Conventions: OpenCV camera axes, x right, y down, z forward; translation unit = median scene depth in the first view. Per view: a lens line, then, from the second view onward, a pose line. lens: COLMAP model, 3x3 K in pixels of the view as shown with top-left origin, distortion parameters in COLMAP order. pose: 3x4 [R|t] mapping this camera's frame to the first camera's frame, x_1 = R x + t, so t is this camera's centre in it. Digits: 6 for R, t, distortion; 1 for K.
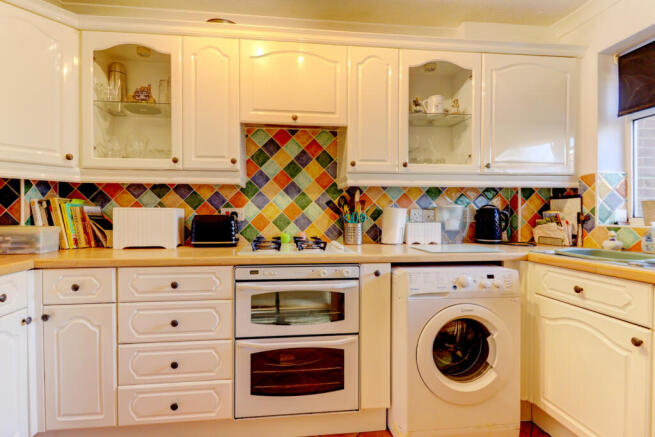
lens RADIAL K [[309.7, 0, 310.5], [0, 309.7, 219.3], [0, 0, 1]] dist [0.026209, -0.015703]
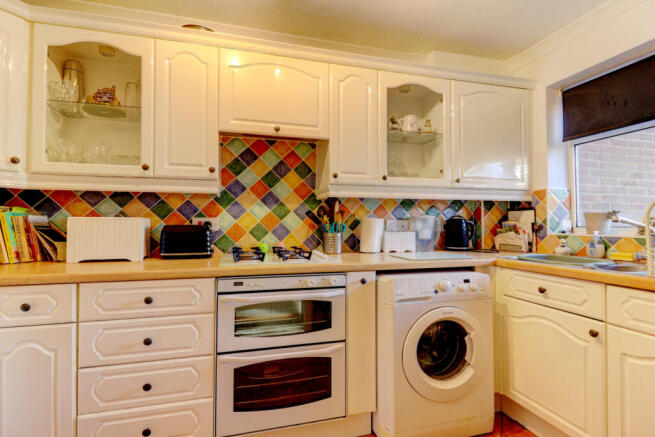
lens RADIAL K [[309.7, 0, 310.5], [0, 309.7, 219.3], [0, 0, 1]] dist [0.026209, -0.015703]
pose [[0.988278, 0.001175, 0.152660, -0.101459], [0.003328, 0.999567, -0.029241, -0.002965], [-0.152629, 0.029406, 0.987846, -0.007683]]
